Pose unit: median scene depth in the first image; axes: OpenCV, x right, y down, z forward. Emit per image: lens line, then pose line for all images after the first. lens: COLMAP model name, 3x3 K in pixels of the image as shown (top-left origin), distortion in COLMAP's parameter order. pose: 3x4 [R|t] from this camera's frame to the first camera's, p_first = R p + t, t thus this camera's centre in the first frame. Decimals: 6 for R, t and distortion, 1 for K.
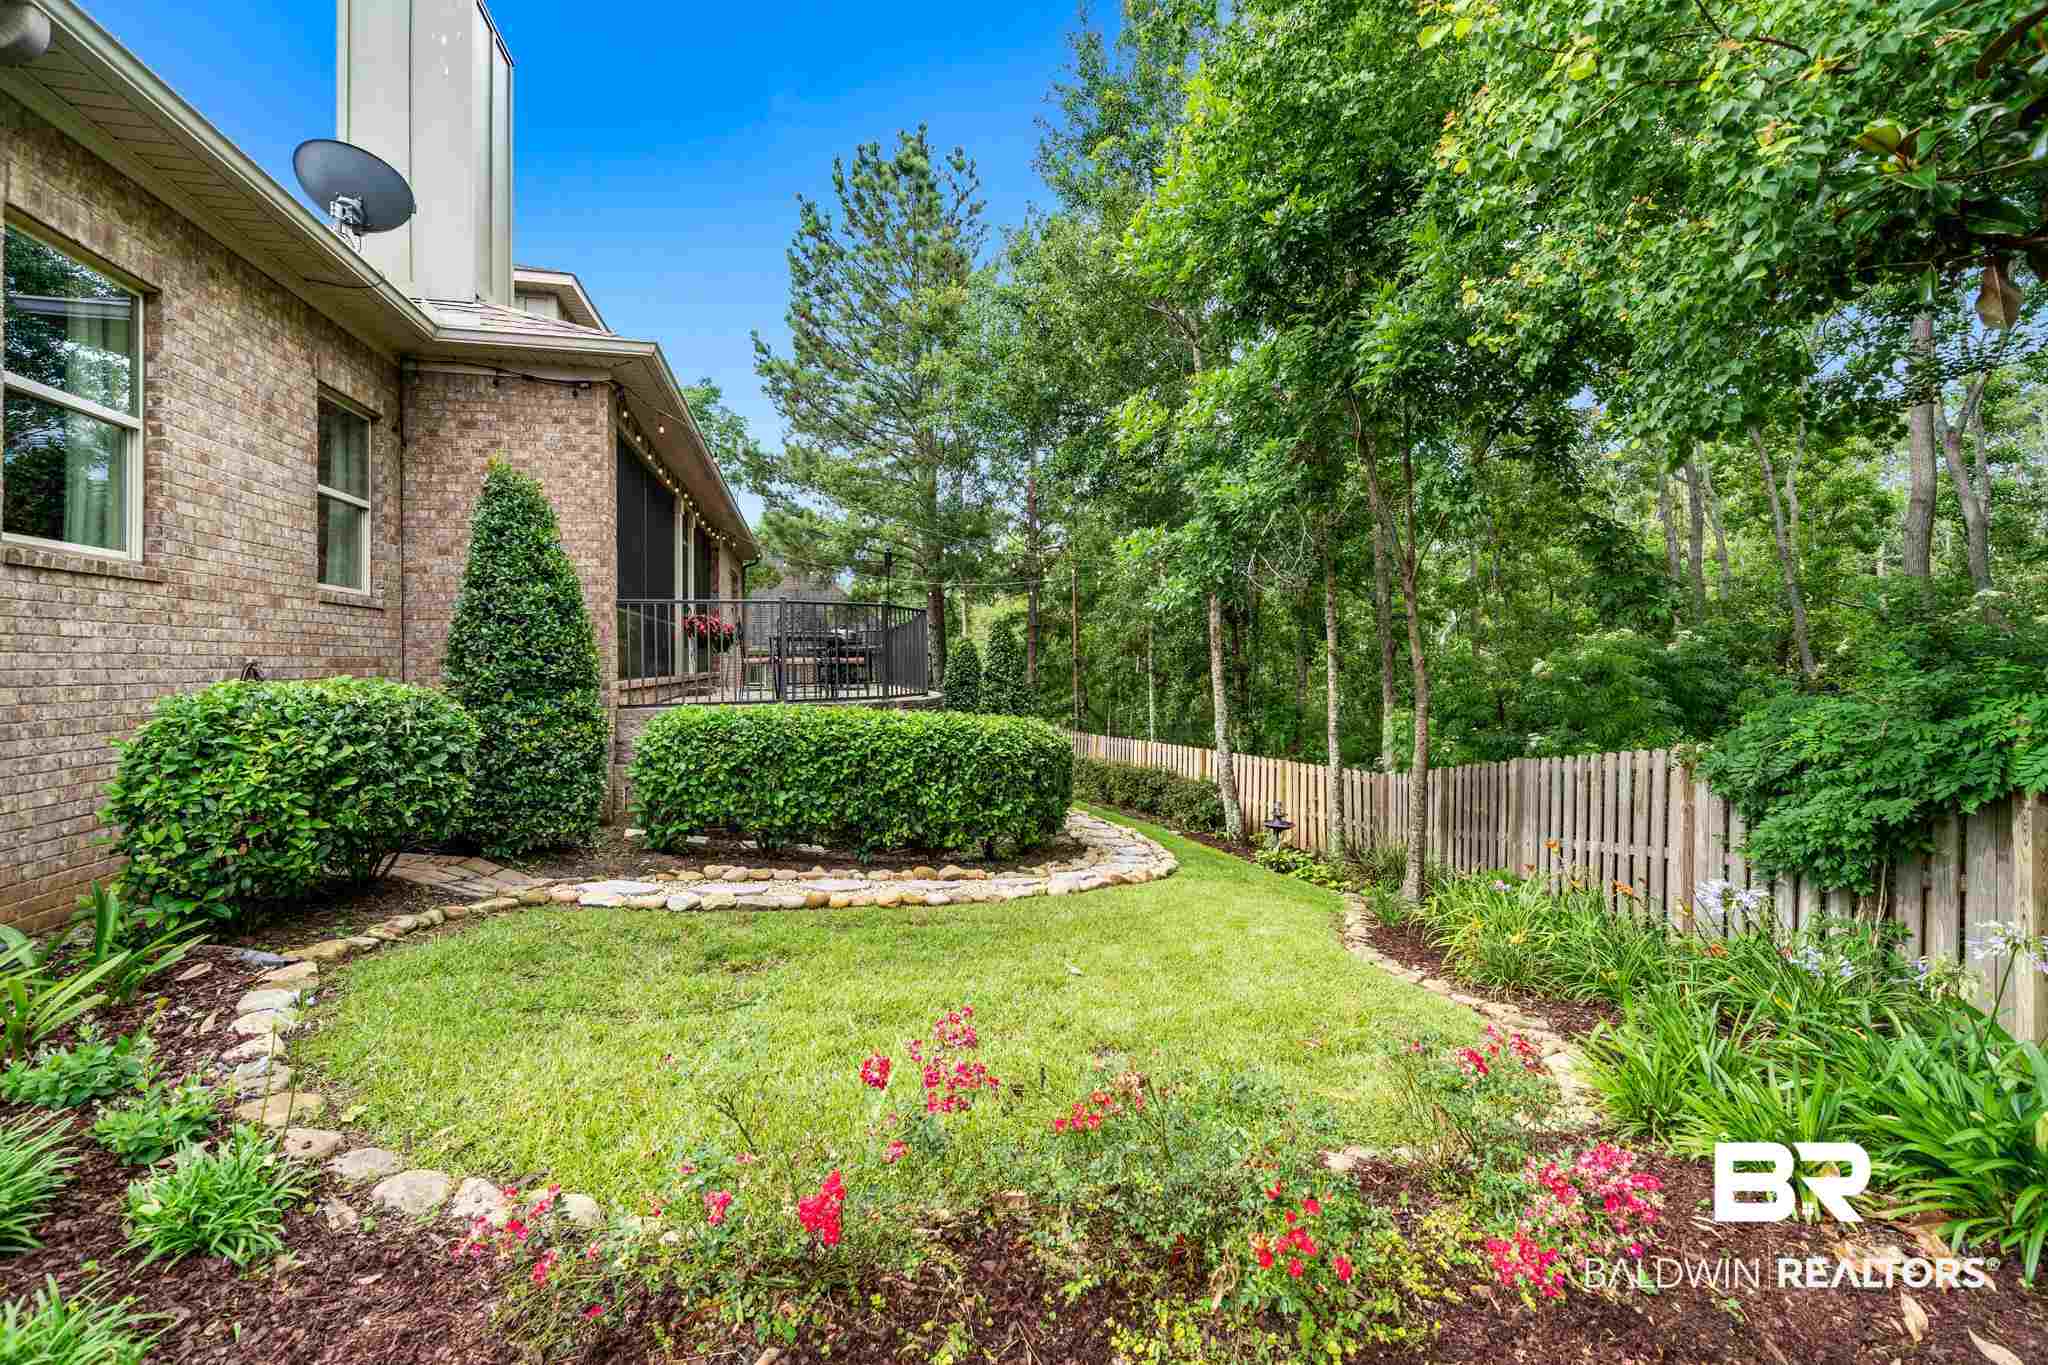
lens RADIAL K [[812.7, 0, 1023.4], [0, 812.7, 644.6], [0, 0, 1]] dist [-0.001532, -0.000109]
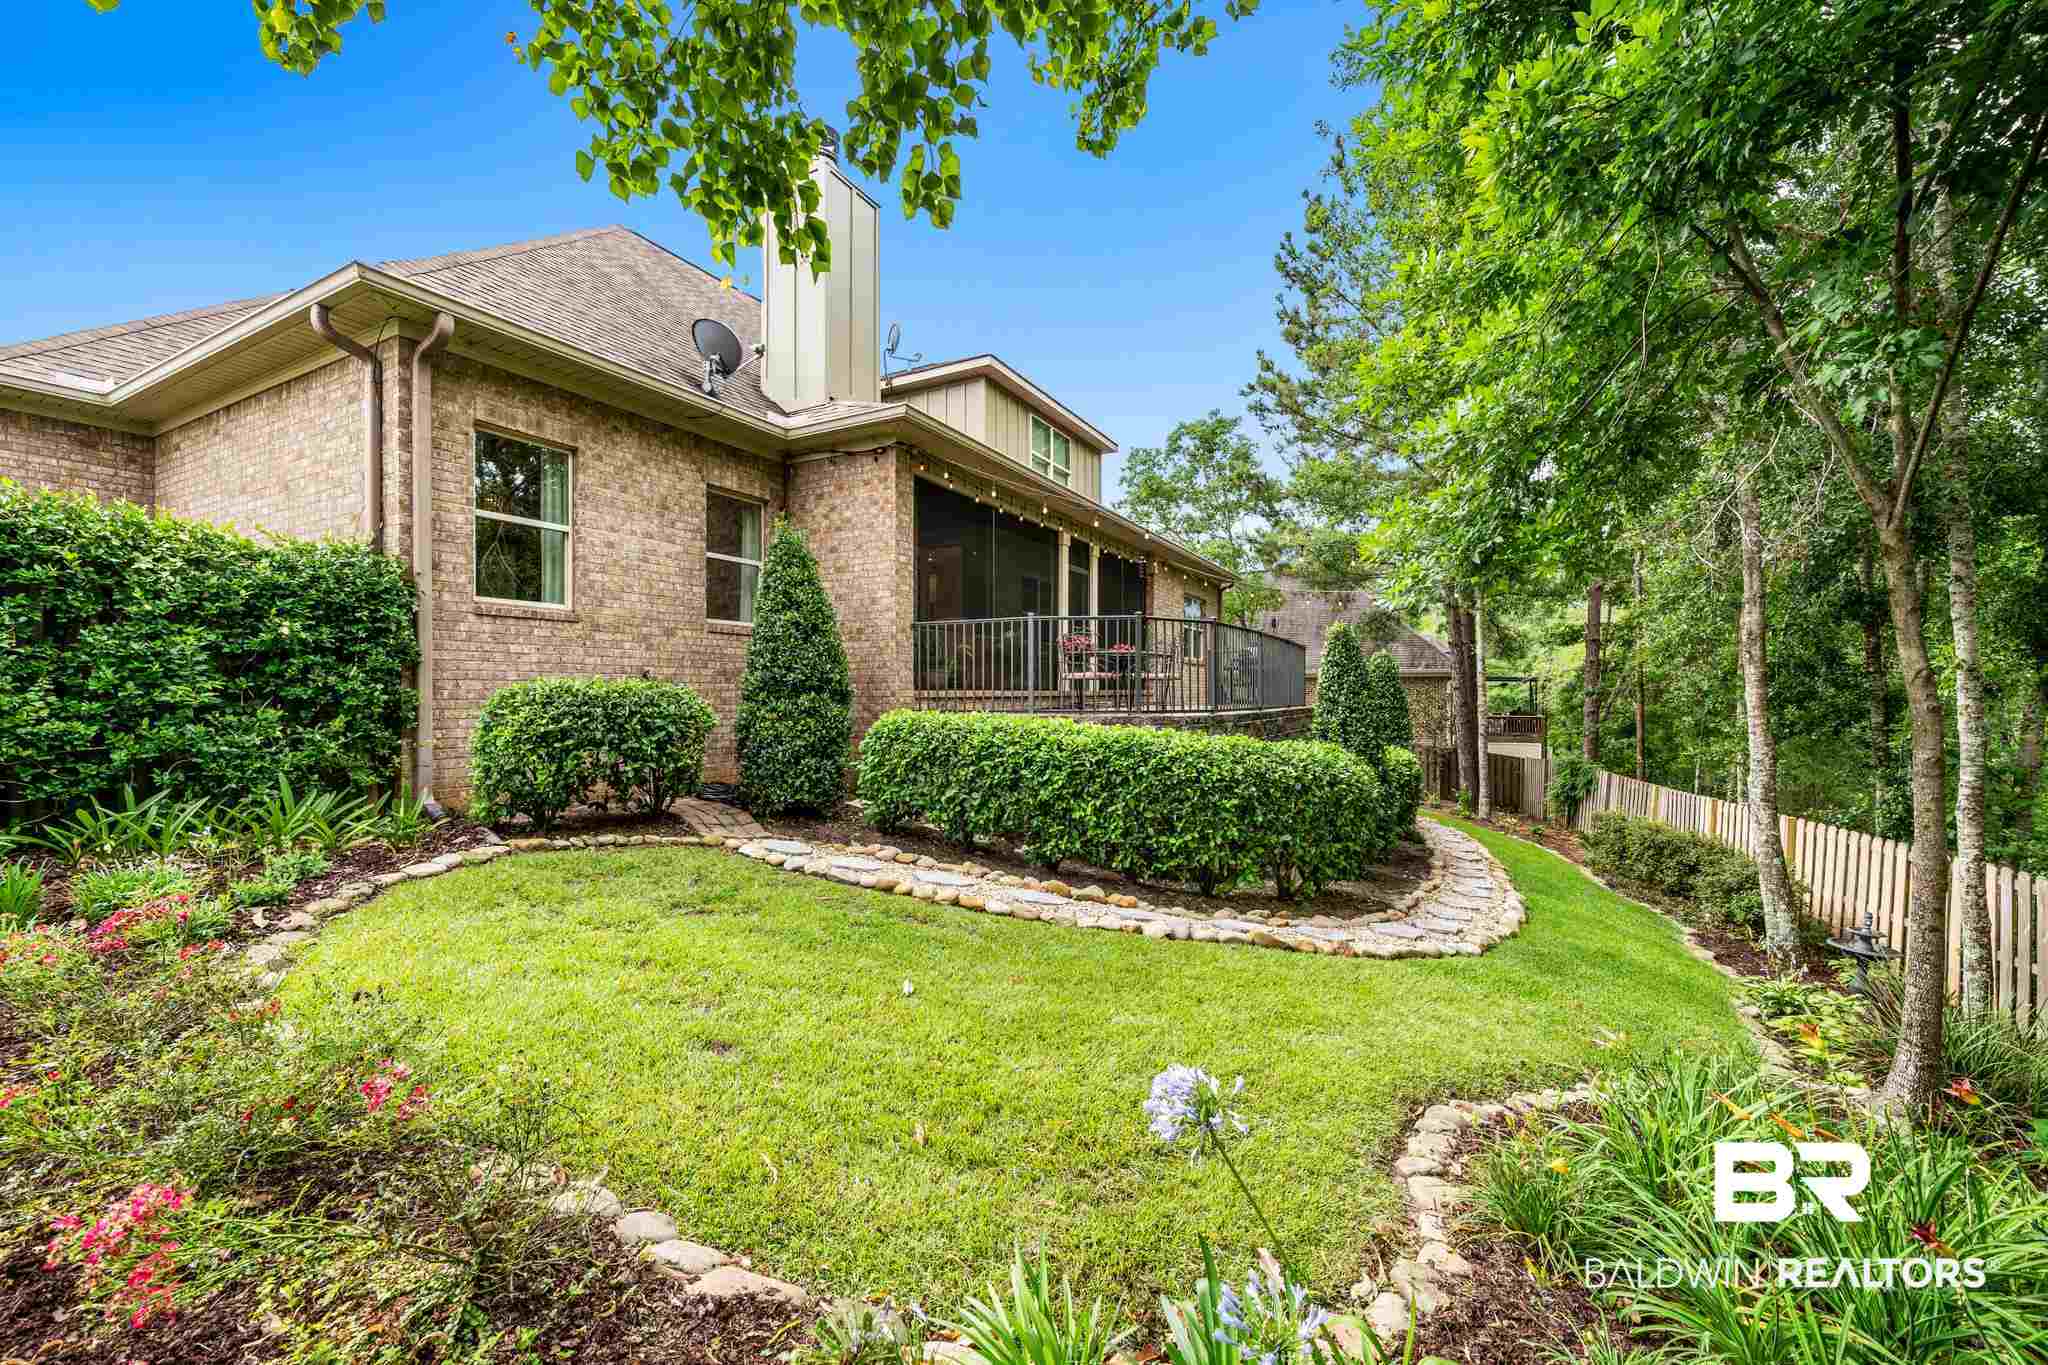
lens RADIAL K [[808.6, 0, 1032.2], [0, 808.6, 687.4], [0, 0, 1]] dist [0.000049, -0.000022]
pose [[0.736005, 0.009656, -0.676907, 0.523939], [0.004400, 0.999809, 0.019046, 0.021955], [0.676962, -0.016997, 0.735822, 0.270348]]
